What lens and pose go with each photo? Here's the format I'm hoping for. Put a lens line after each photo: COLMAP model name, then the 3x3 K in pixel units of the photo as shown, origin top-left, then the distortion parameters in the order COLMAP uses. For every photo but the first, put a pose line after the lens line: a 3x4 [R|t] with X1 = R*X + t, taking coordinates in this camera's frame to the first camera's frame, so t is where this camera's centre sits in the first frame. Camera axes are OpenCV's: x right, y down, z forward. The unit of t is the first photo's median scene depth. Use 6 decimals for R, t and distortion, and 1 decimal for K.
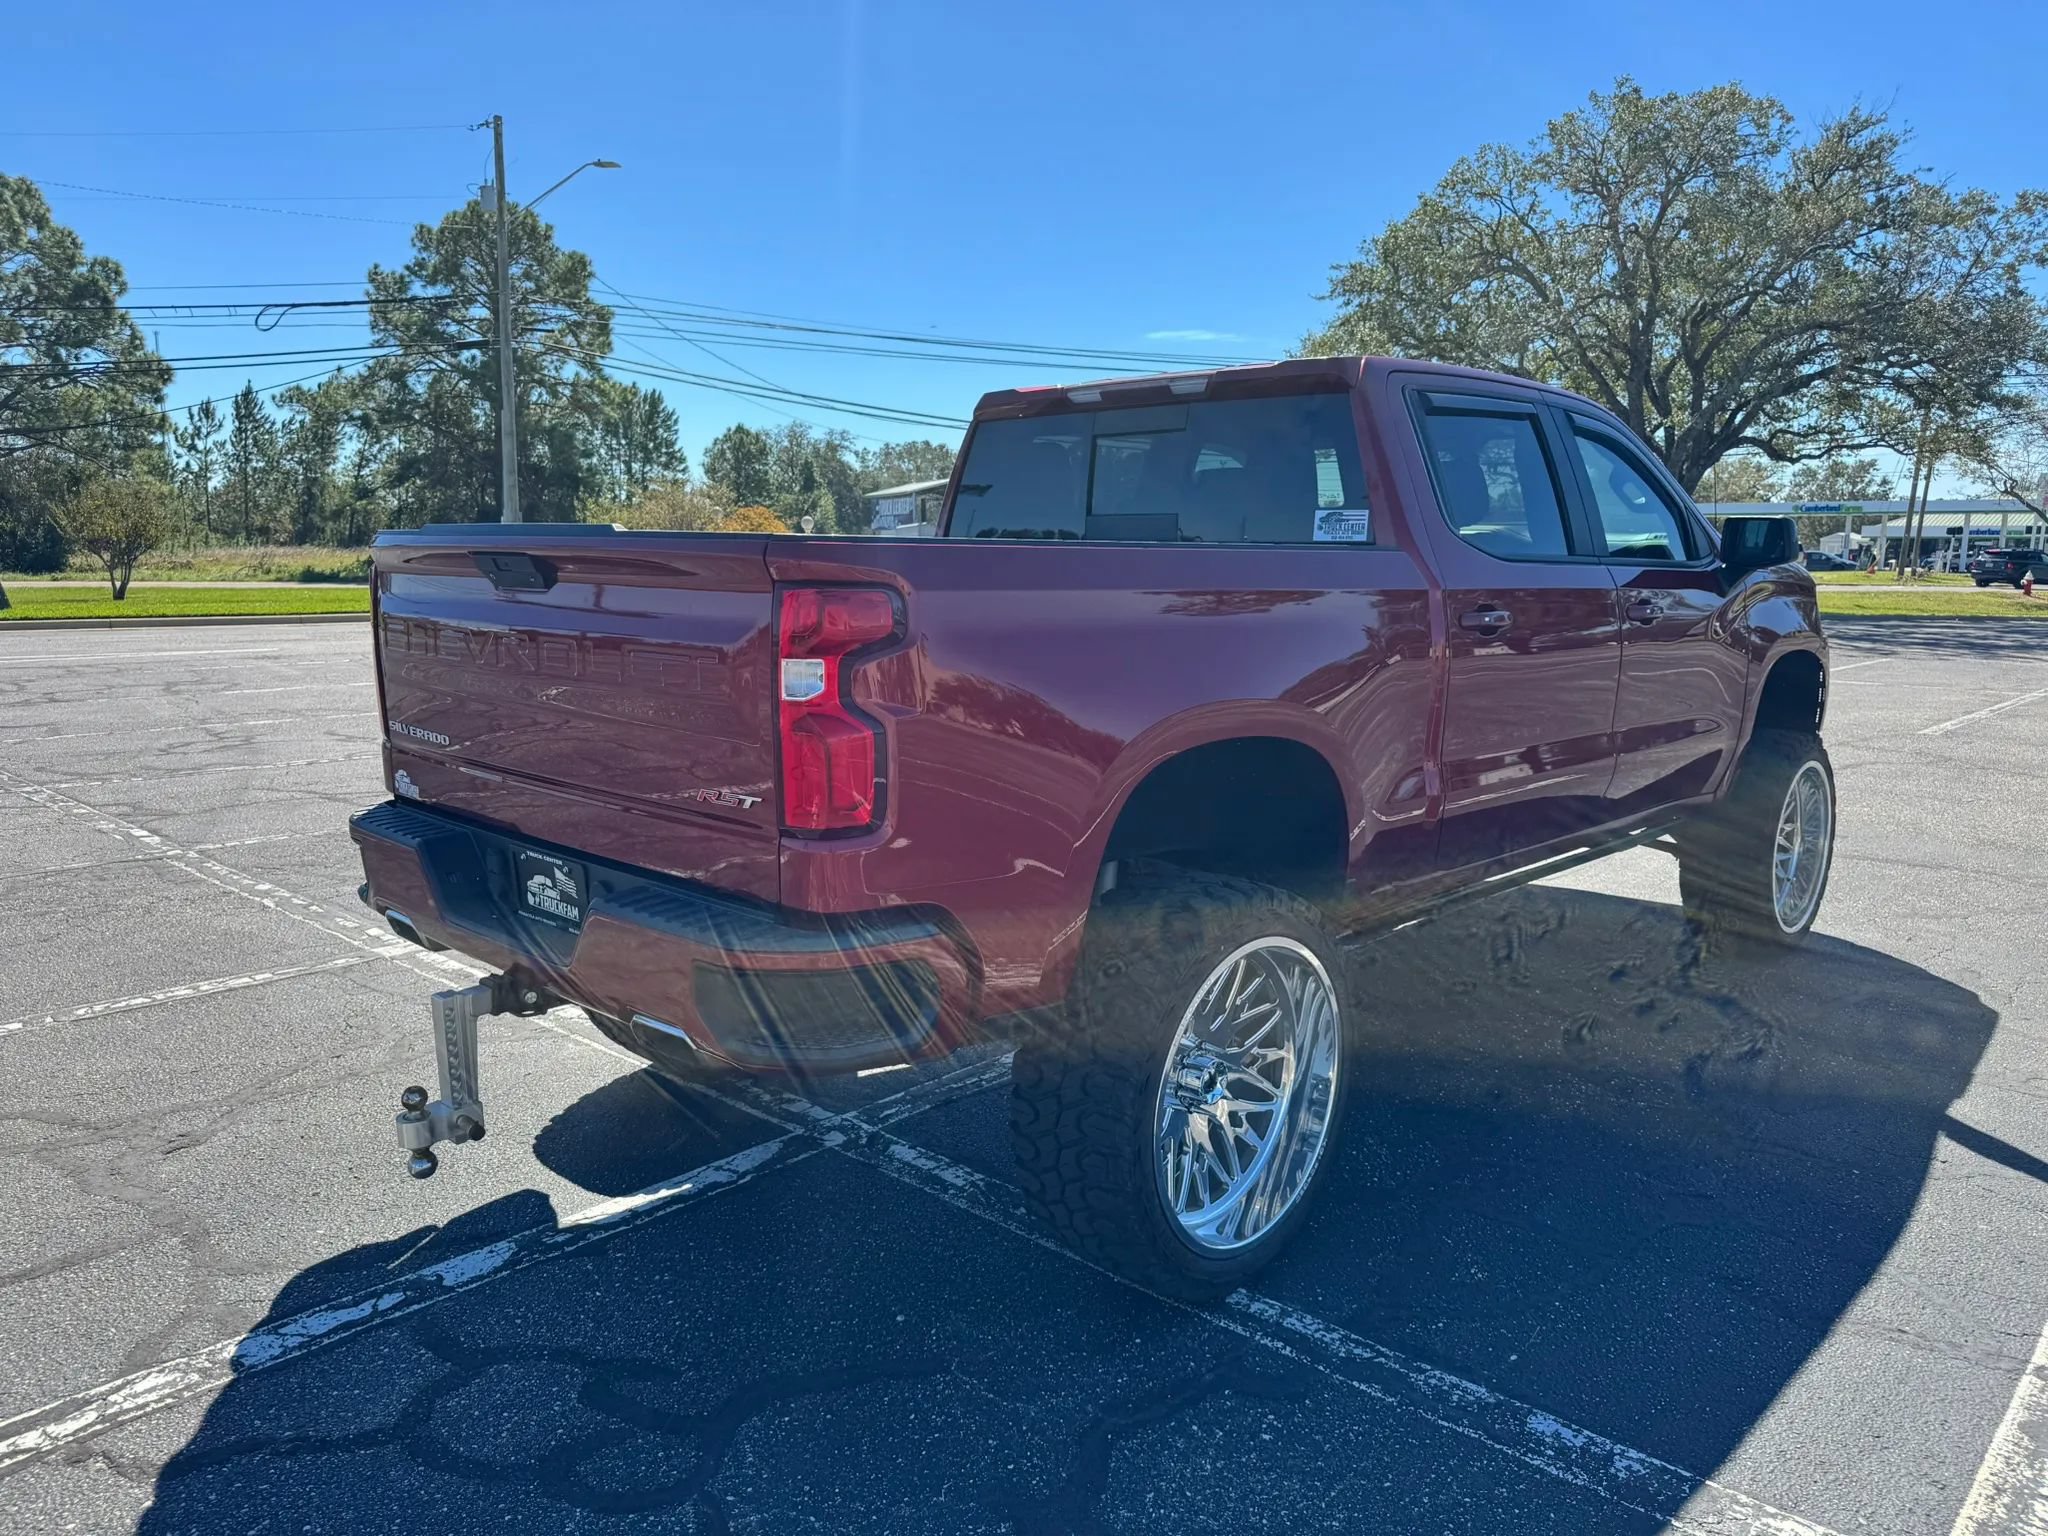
lens RADIAL K [[1442.8, 0, 1029.3], [0, 1442.8, 790.0], [0, 0, 1]] dist [0.024608, -0.031009]
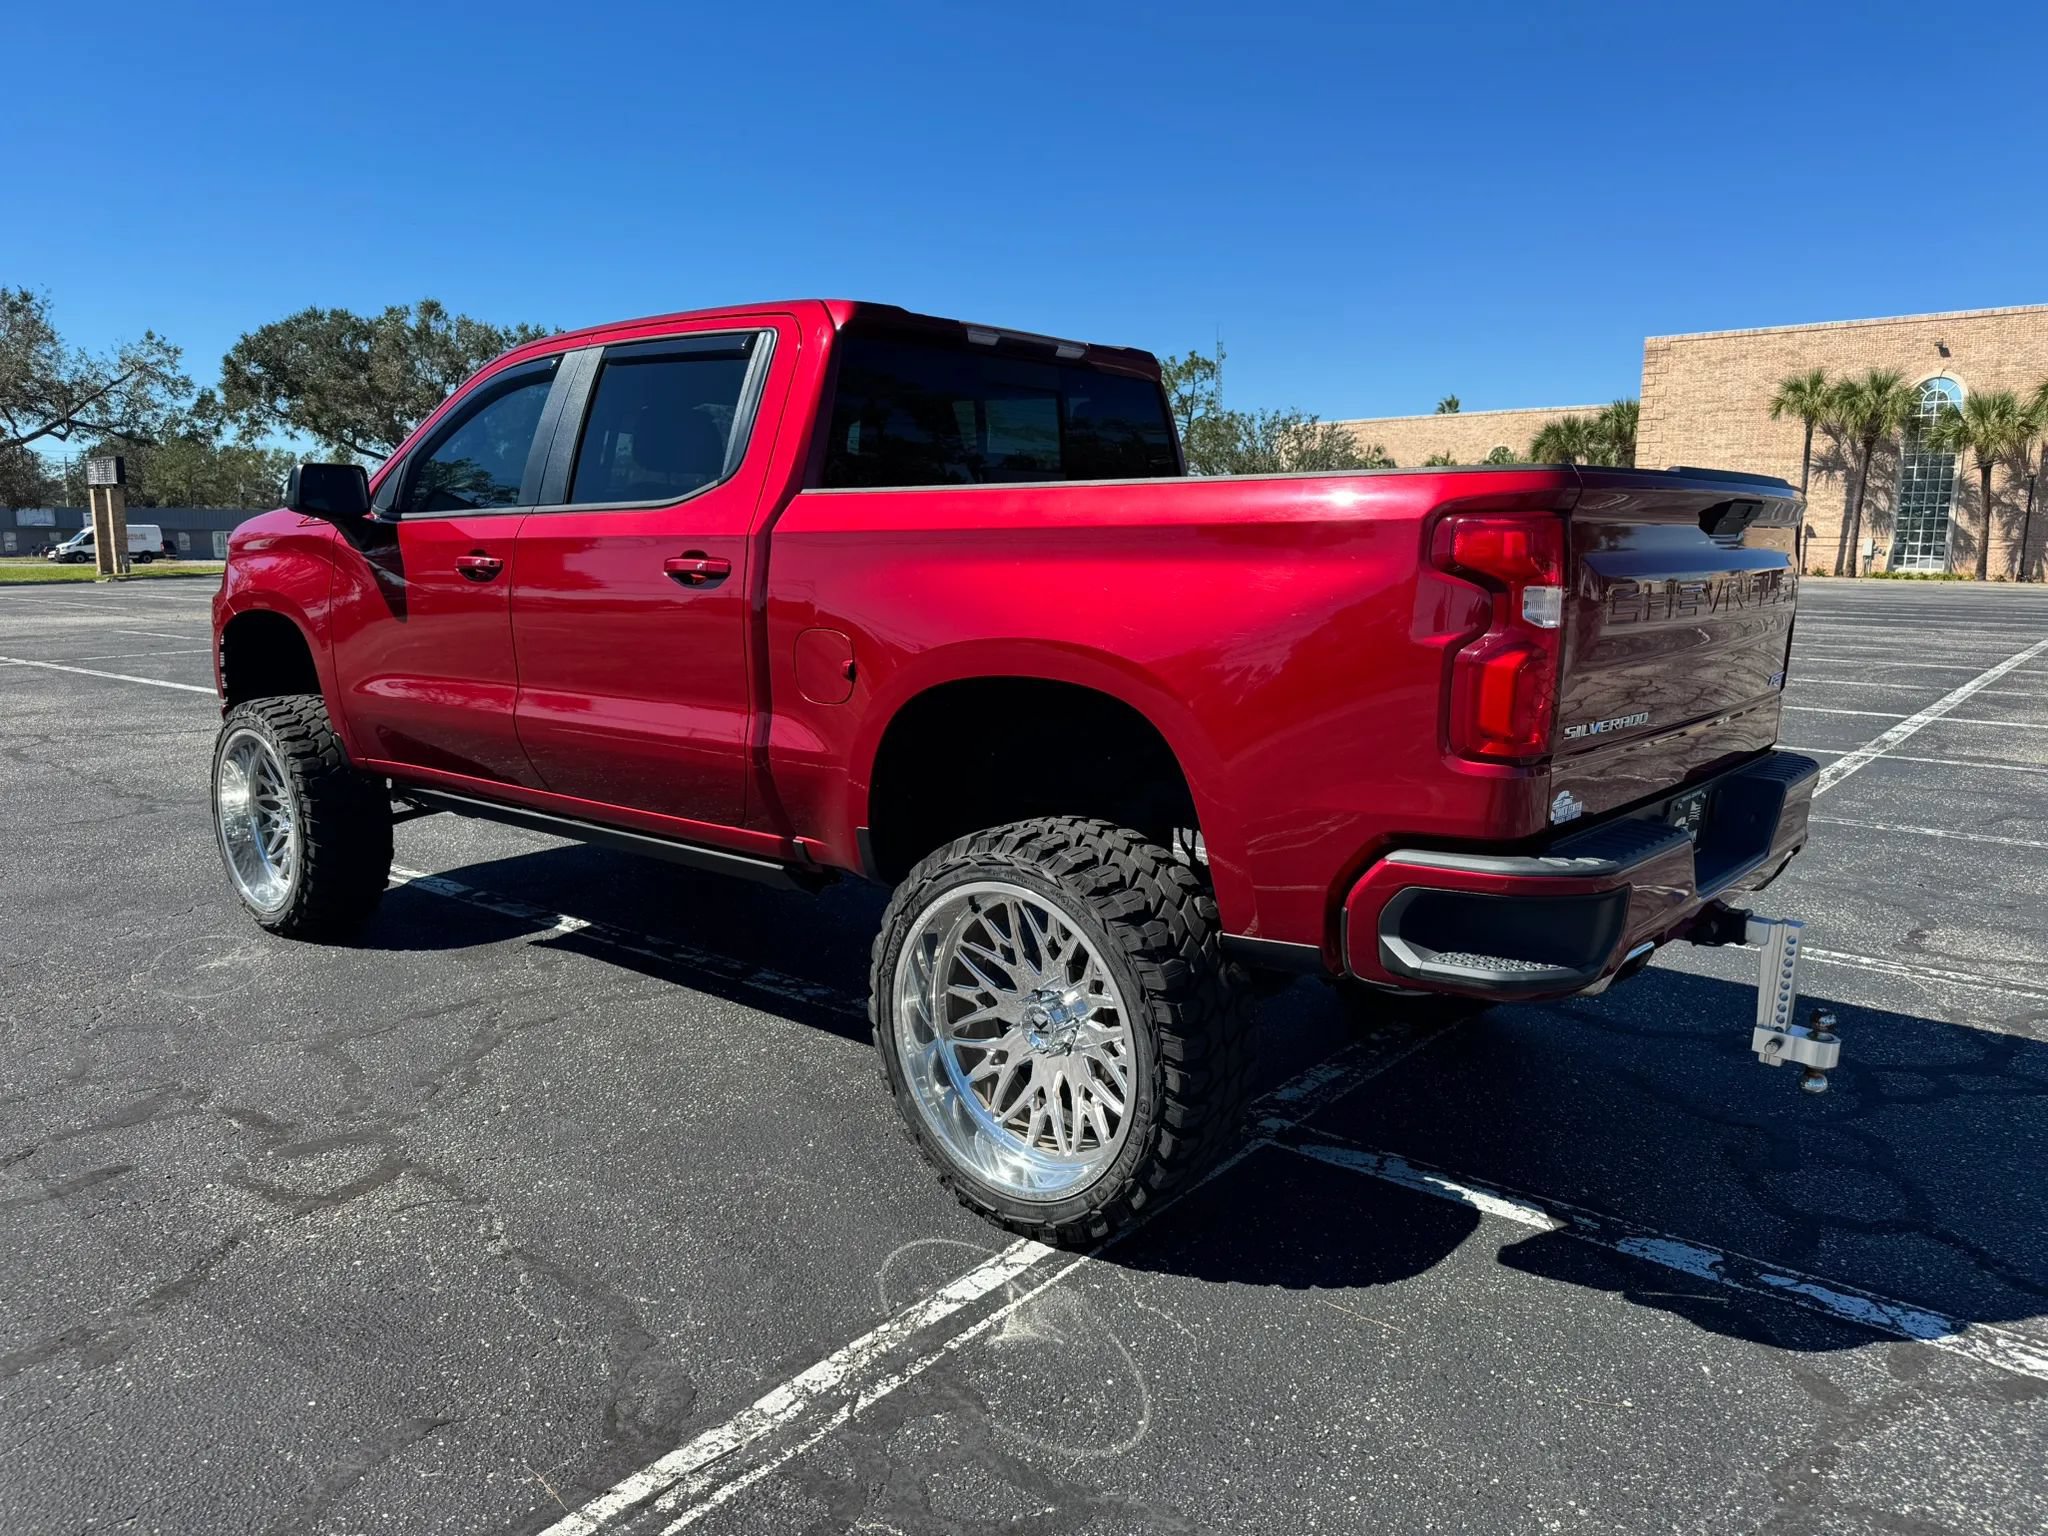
lens RADIAL K [[1469.6, 0, 1024.0], [0, 1469.6, 768.0], [0, 0, 1]] dist [0.017277, -0.021041]
pose [[-0.070013, -0.162692, 0.984190, -0.139163], [0.163566, 0.971385, 0.172211, -0.023868], [-0.984045, 0.173037, -0.041399, 0.156426]]
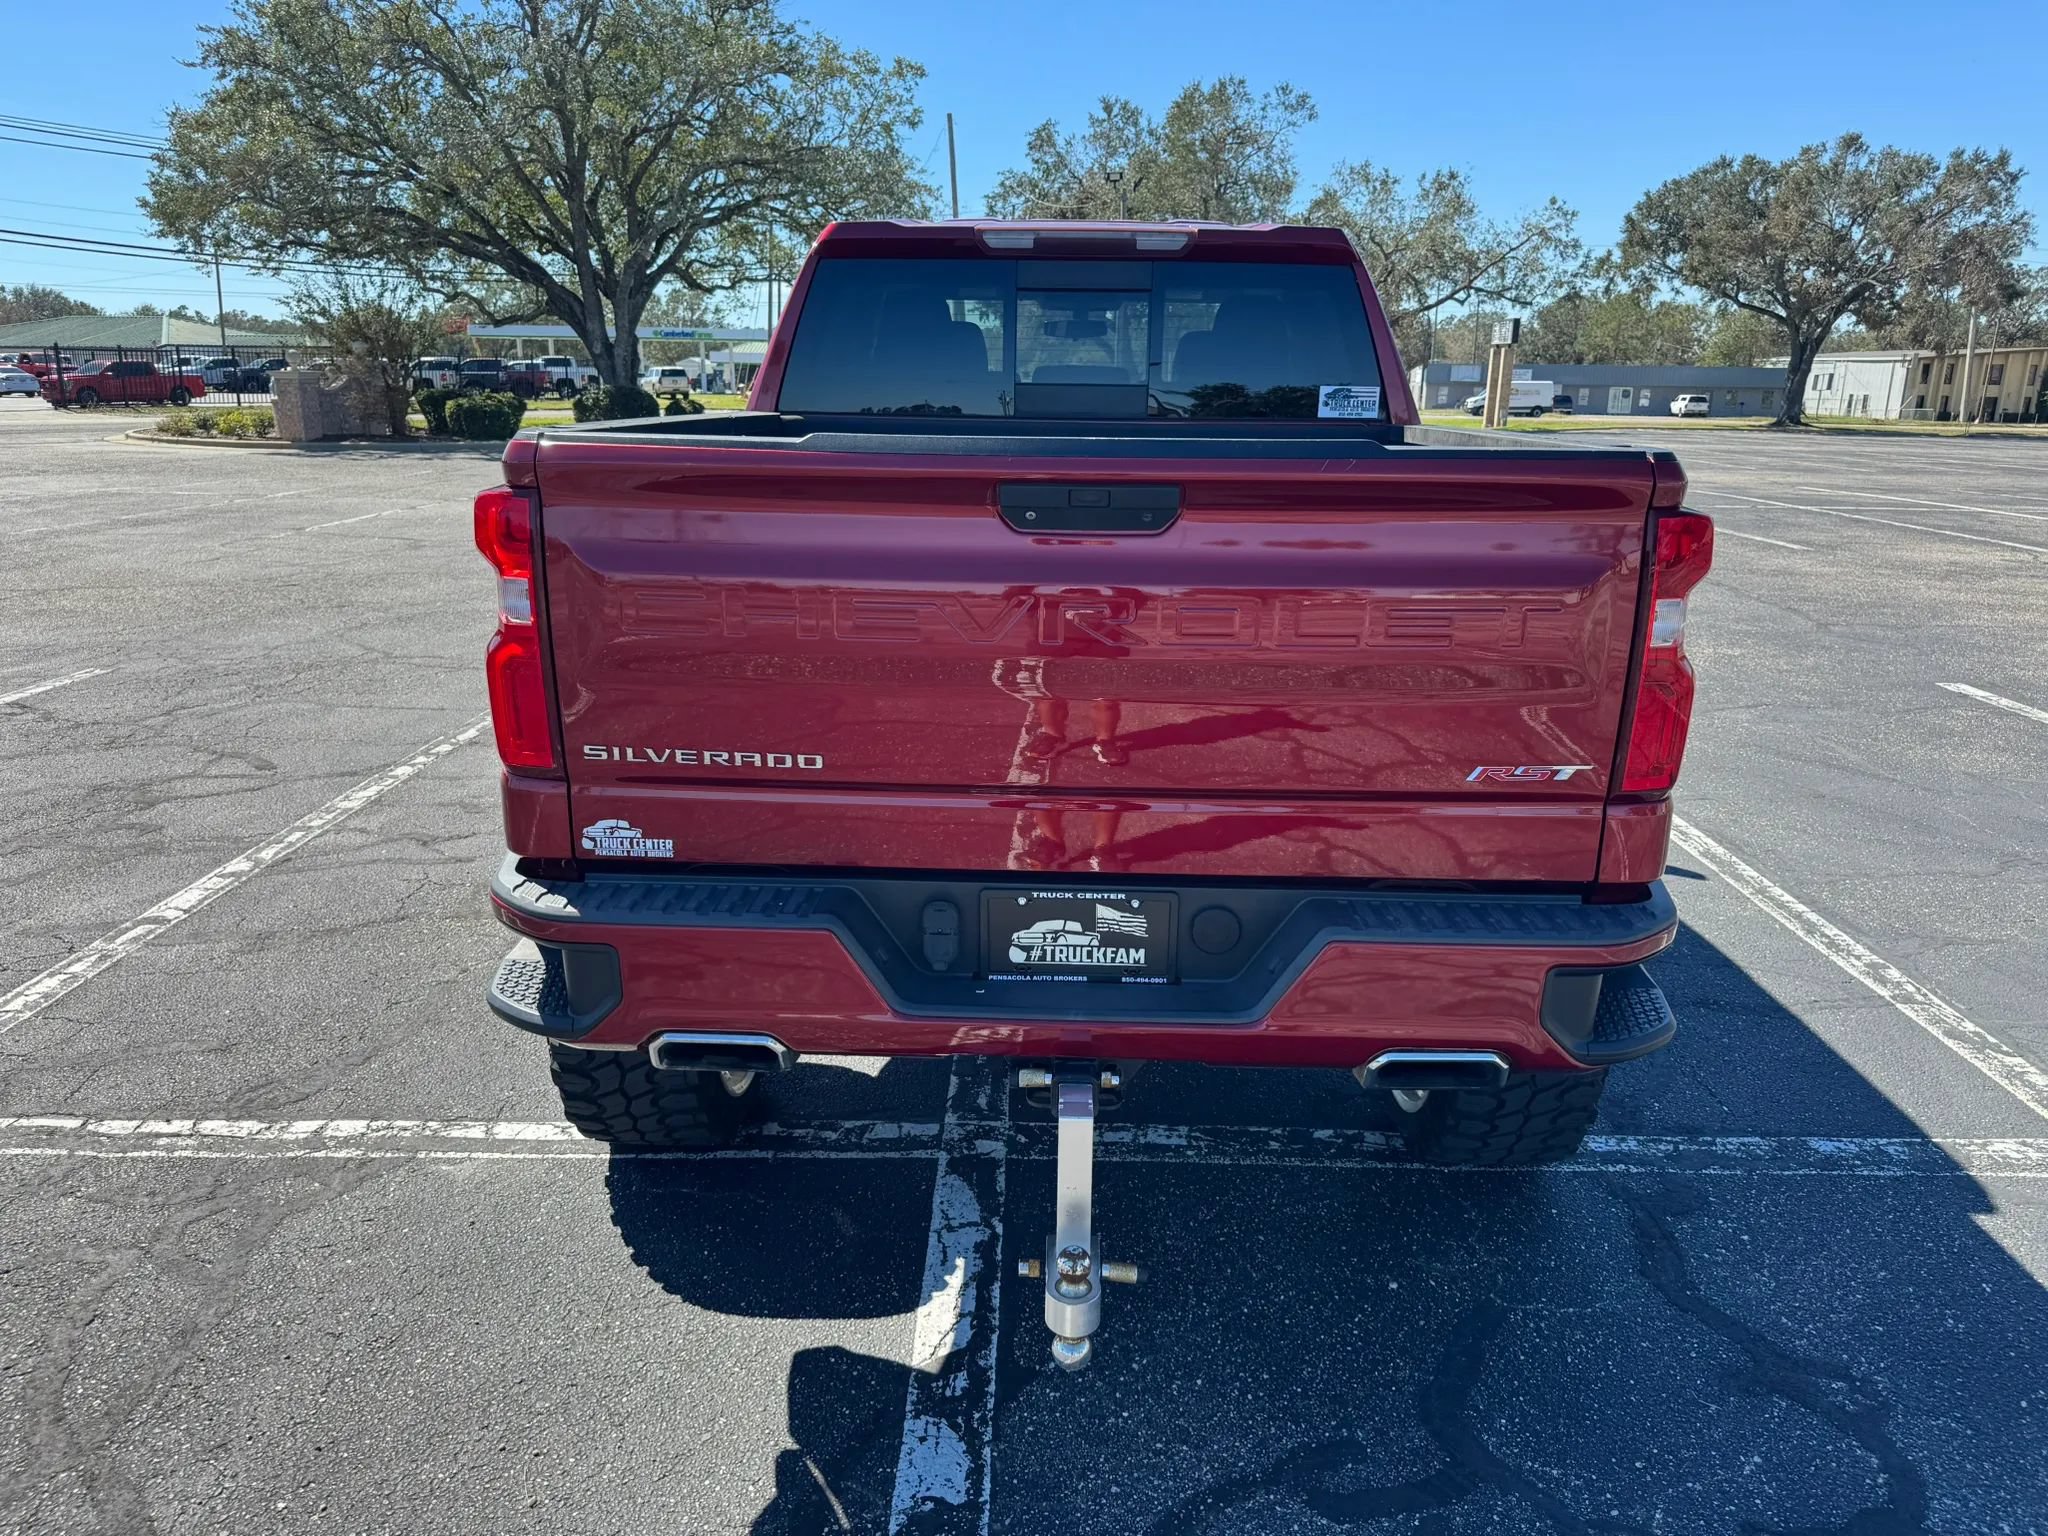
lens RADIAL K [[1442.8, 0, 1029.3], [0, 1442.8, 790.0], [0, 0, 1]] dist [0.024608, -0.031009]
pose [[0.736292, -0.182293, 0.651646, -0.084913], [0.104524, 0.982110, 0.156636, -0.012635], [-0.668542, -0.047217, 0.742174, 0.049689]]
